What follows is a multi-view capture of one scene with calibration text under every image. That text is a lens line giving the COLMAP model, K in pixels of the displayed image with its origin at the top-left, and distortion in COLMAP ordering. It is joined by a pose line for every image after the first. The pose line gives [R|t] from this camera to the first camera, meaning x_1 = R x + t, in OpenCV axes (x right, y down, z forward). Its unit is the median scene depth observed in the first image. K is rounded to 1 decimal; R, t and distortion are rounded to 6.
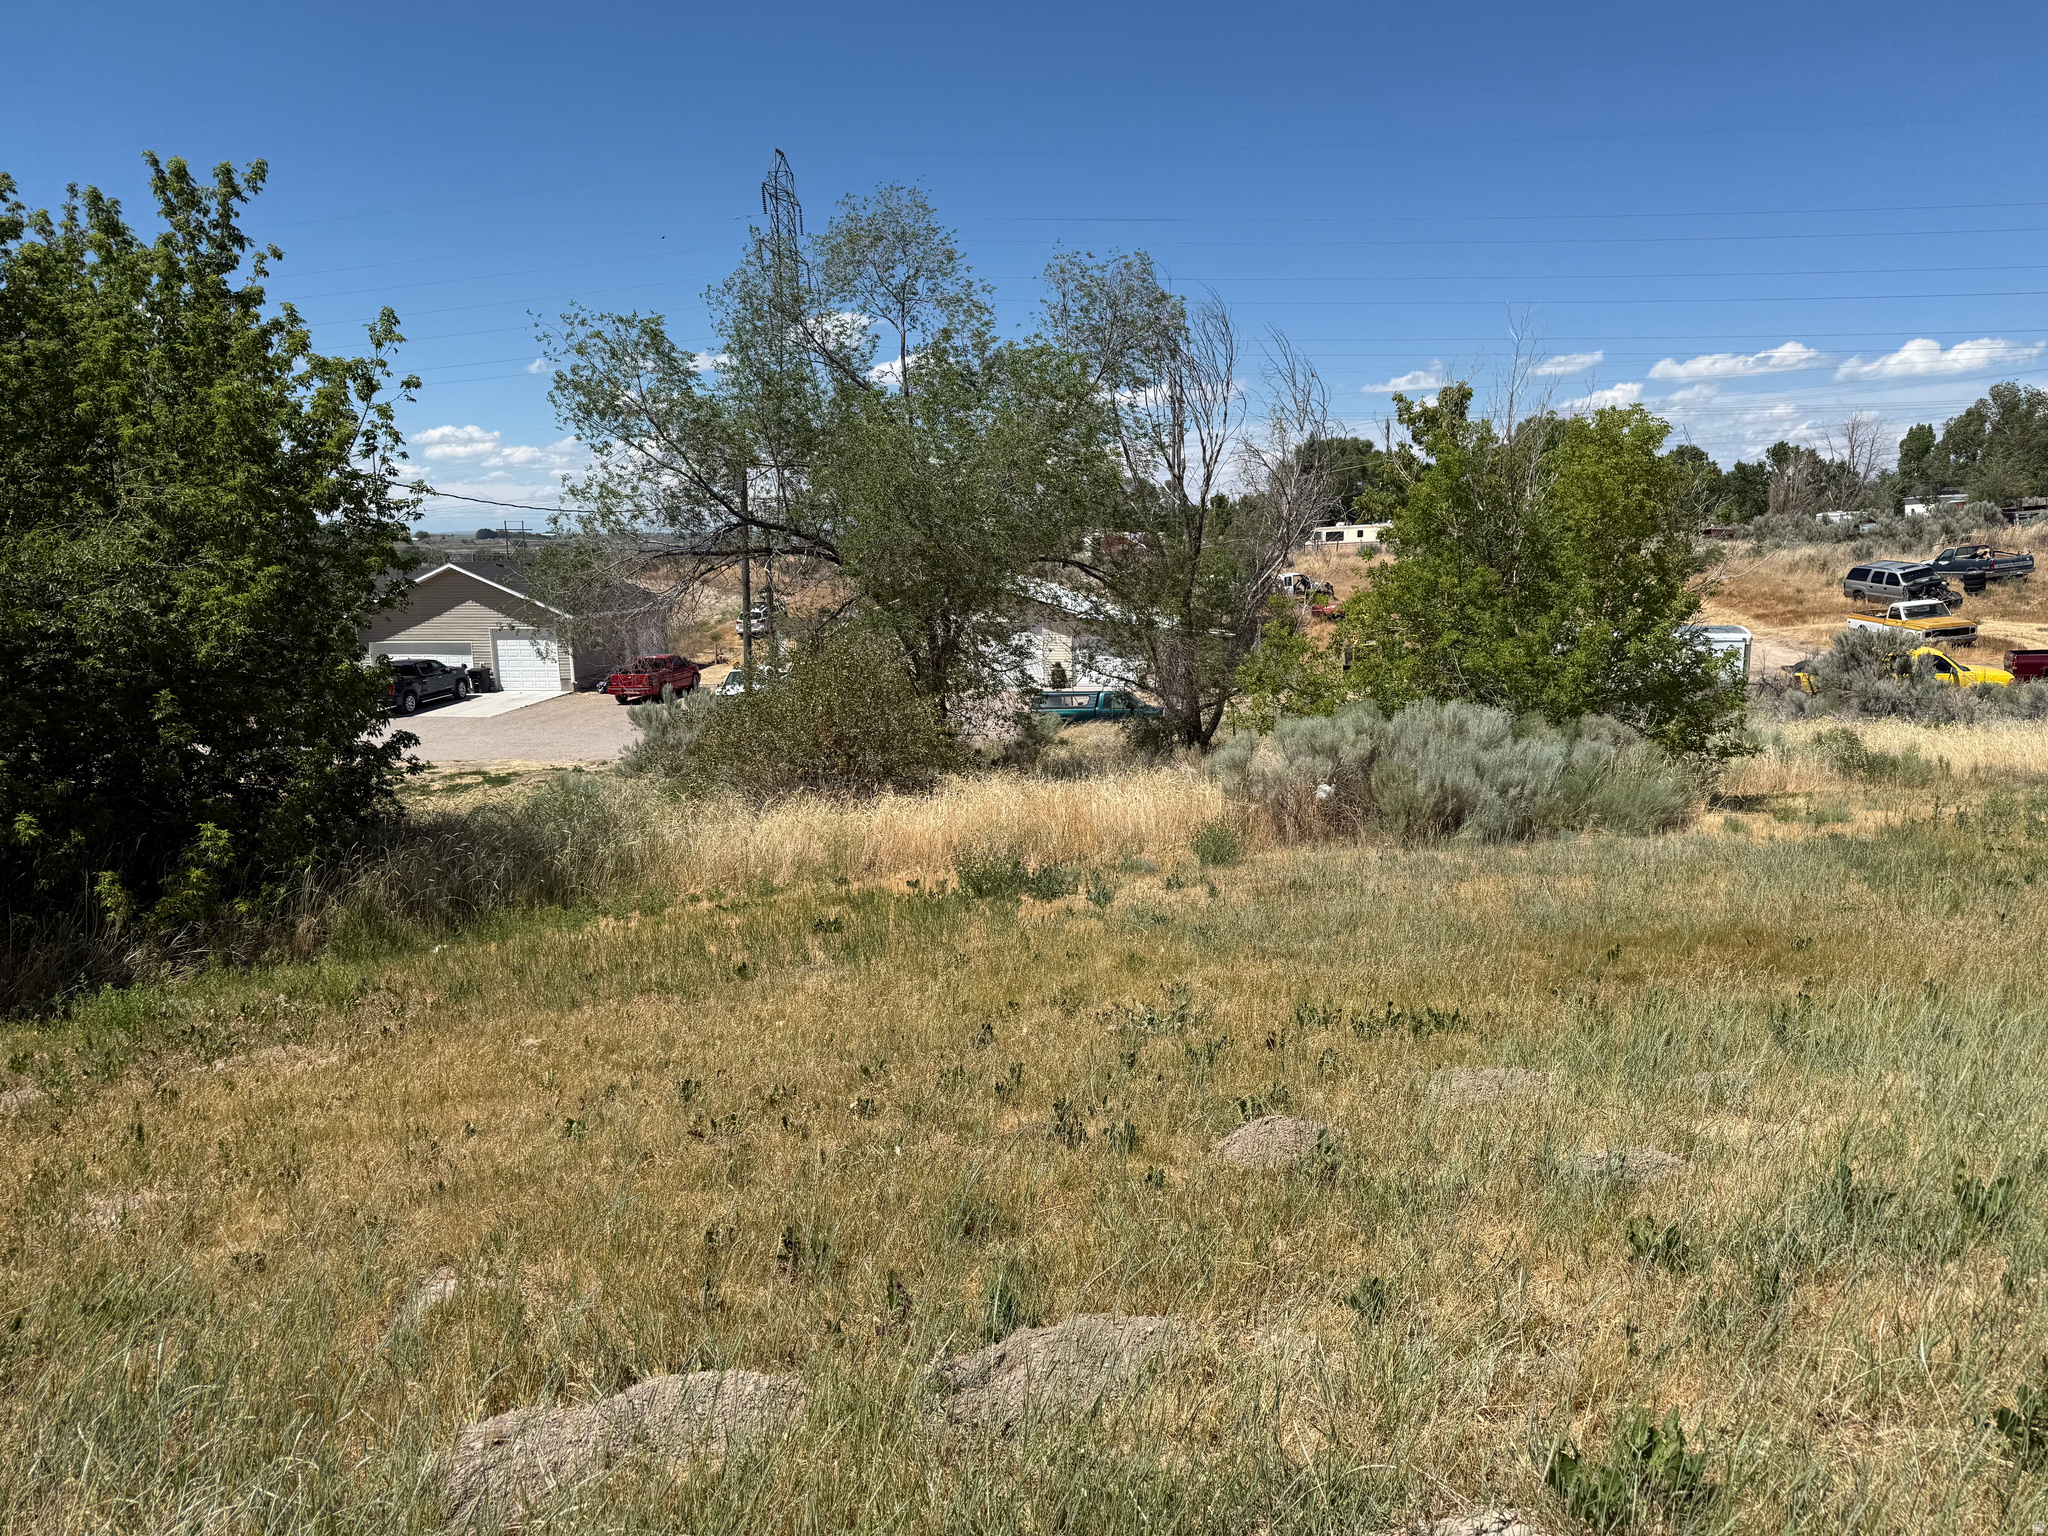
lens RADIAL K [[1440.3, 0, 1040.1], [0, 1440.3, 779.8], [0, 0, 1]] dist [0.065205, -0.082051]
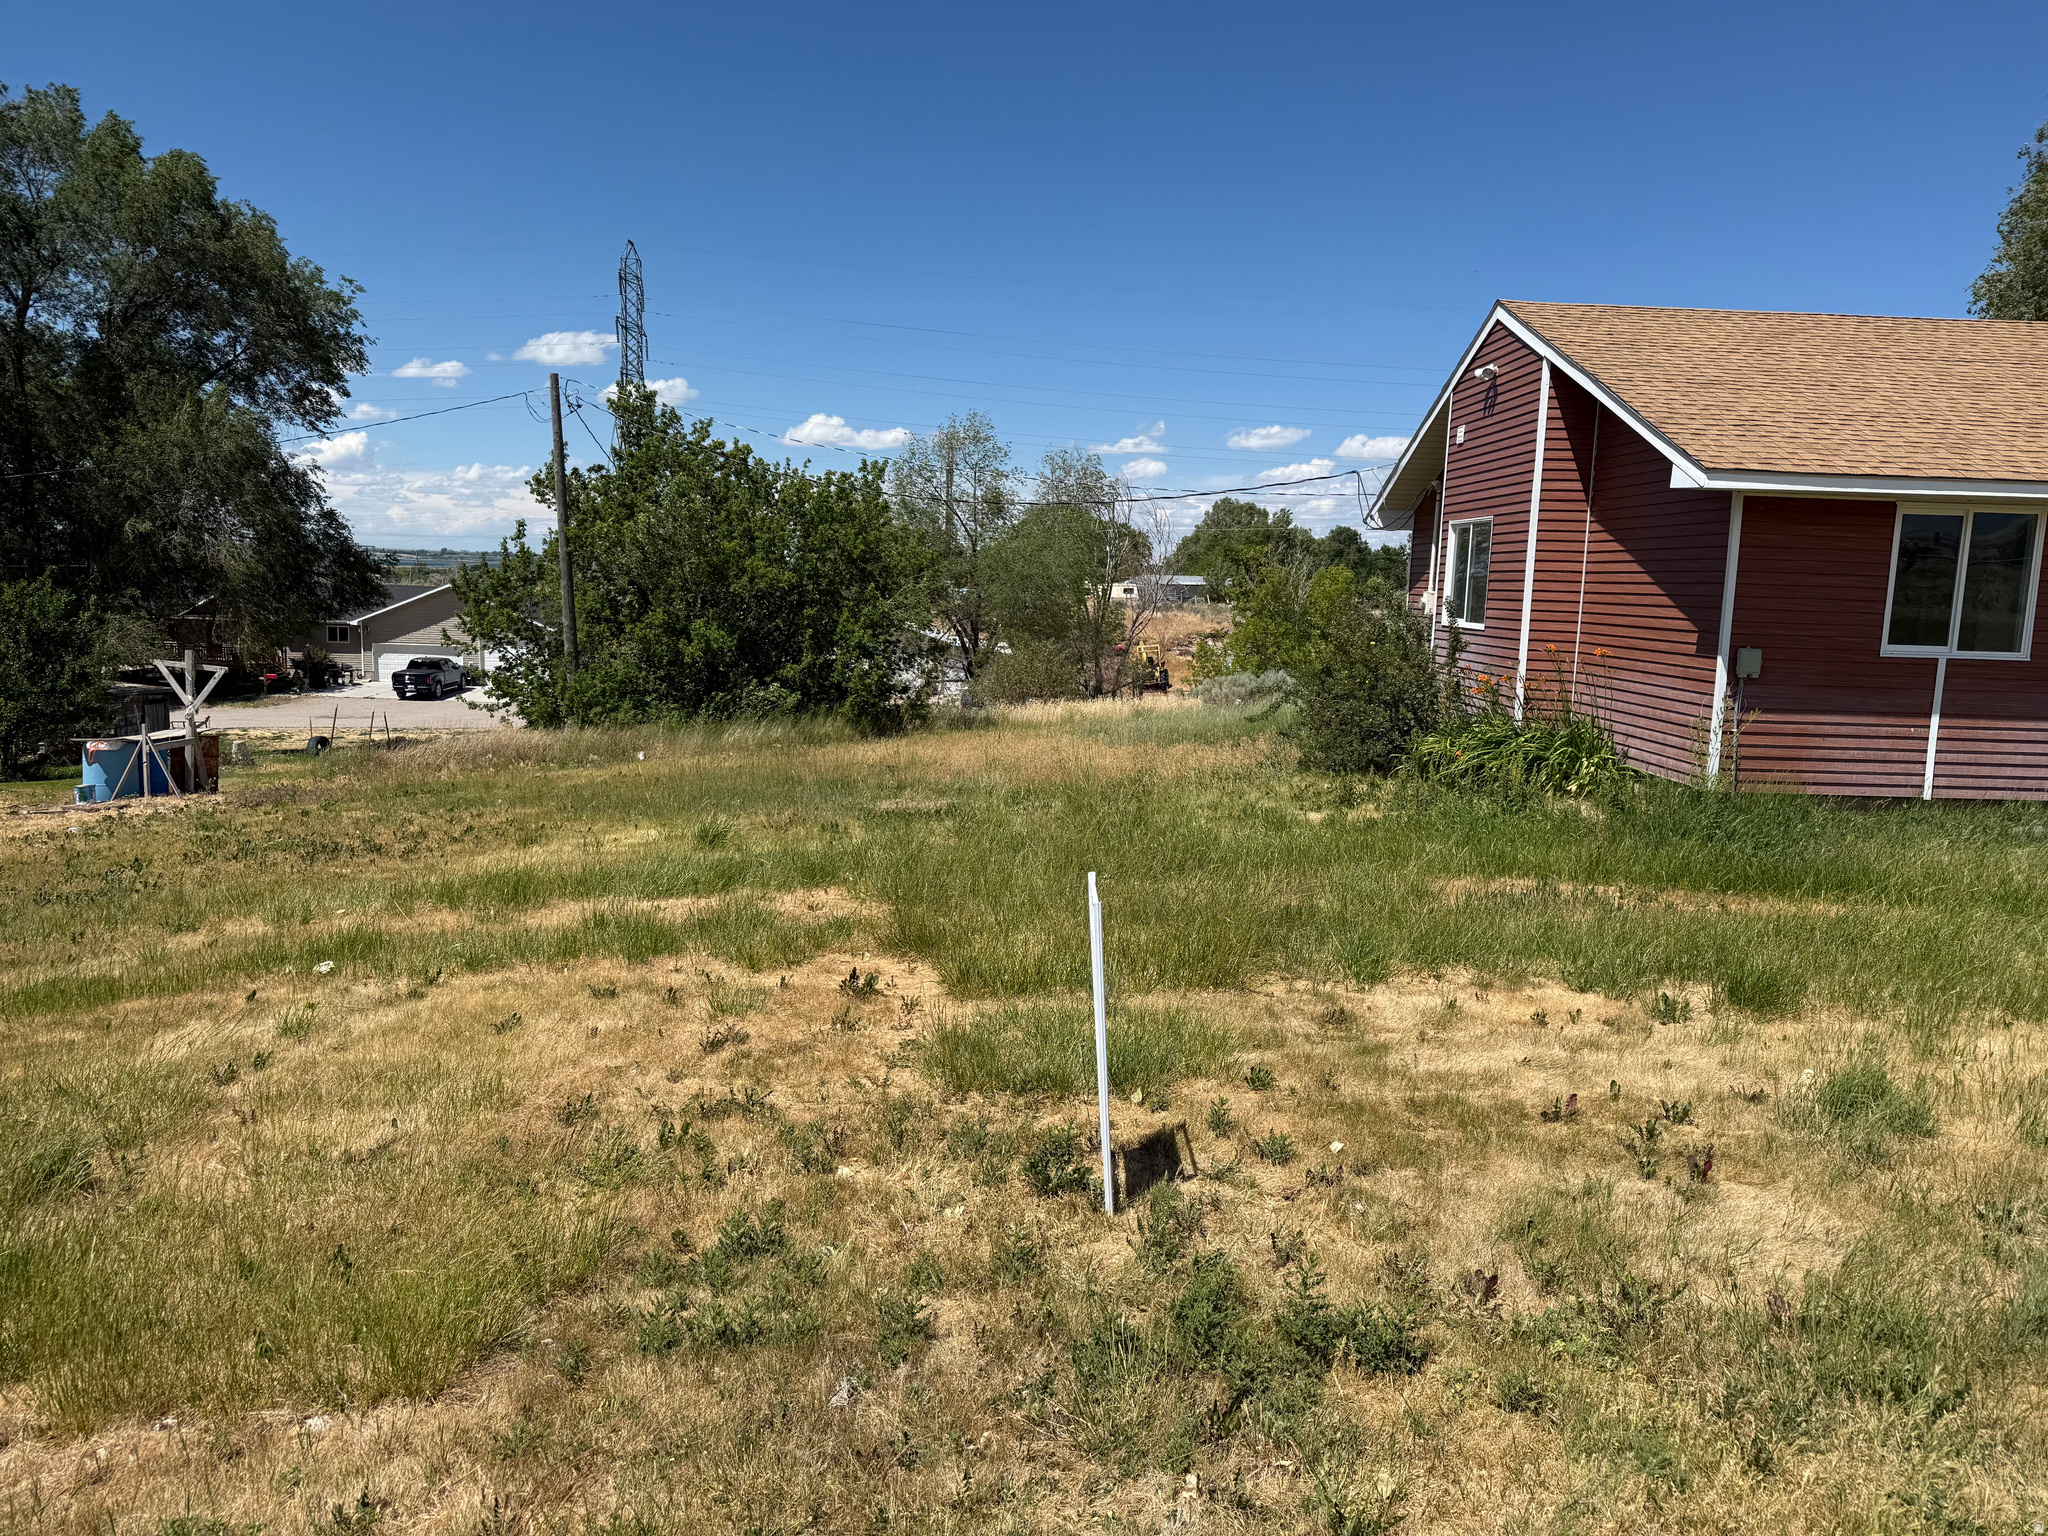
lens RADIAL K [[1440.3, 0, 1028.2], [0, 1440.3, 818.4], [0, 0, 1]] dist [0.065205, -0.082051]
pose [[0.978569, 0.013946, 0.205448, -0.386560], [-0.013560, 0.999903, -0.003287, 0.125977], [-0.205474, 0.000430, 0.978662, -0.826430]]
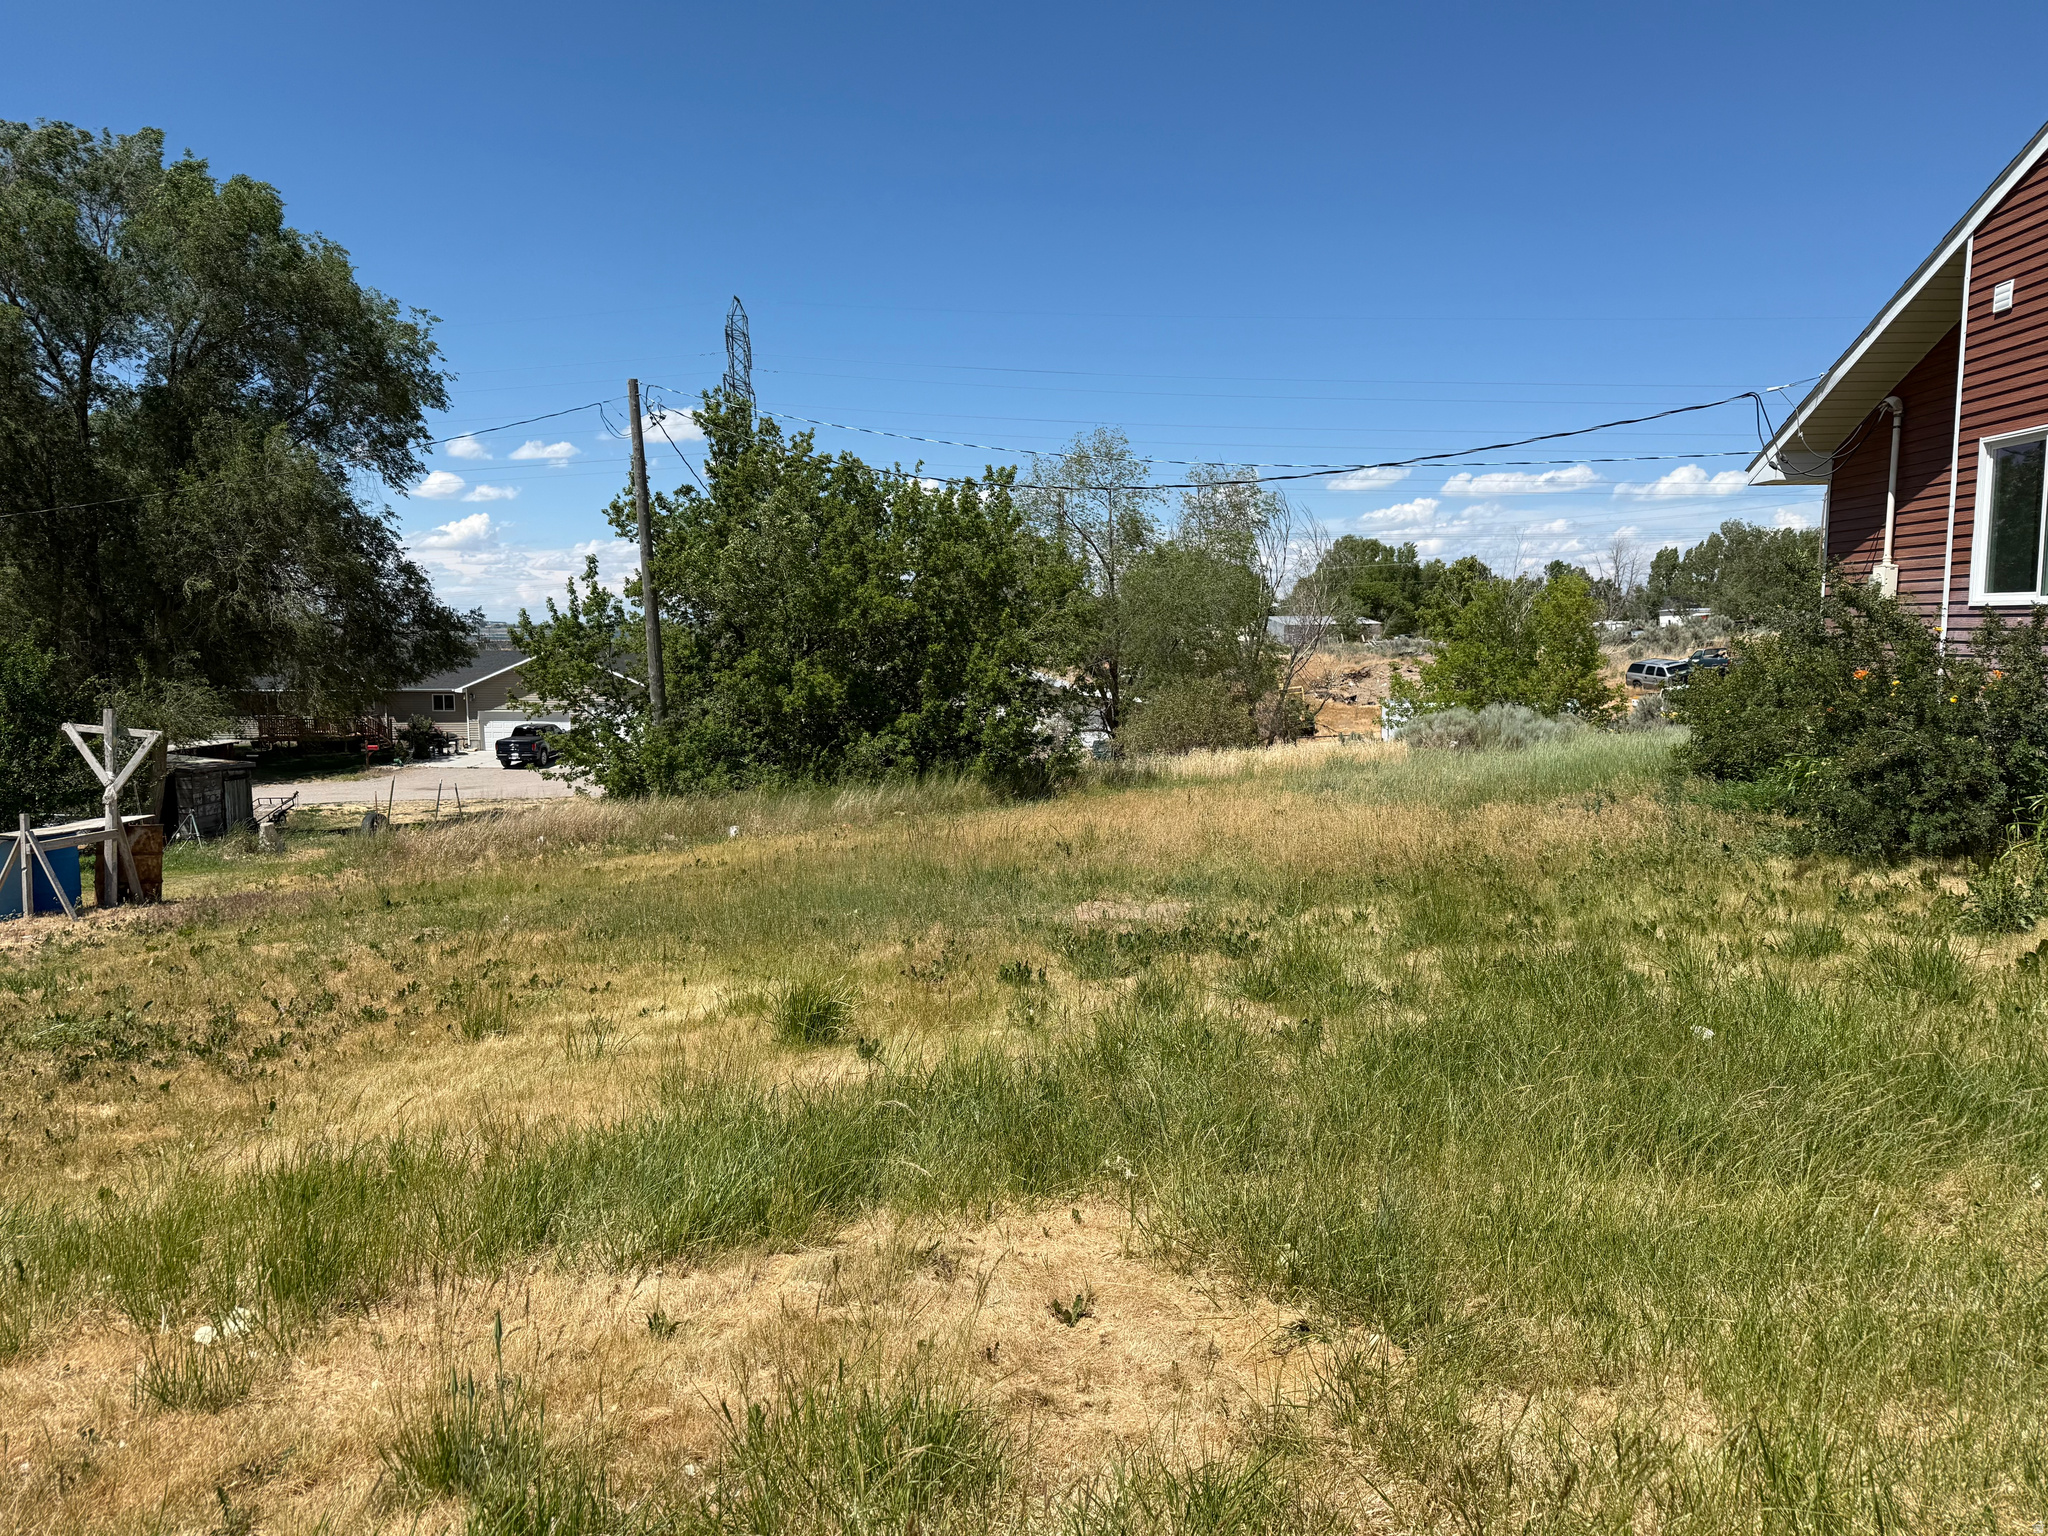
lens RADIAL K [[1440.3, 0, 1001.0], [0, 1440.3, 816.1], [0, 0, 1]] dist [0.065205, -0.082051]
pose [[0.993722, -0.000249, 0.111879, -0.385674], [0.004864, 0.999148, -0.040979, 0.107134], [-0.111773, 0.041266, 0.992877, -0.589768]]
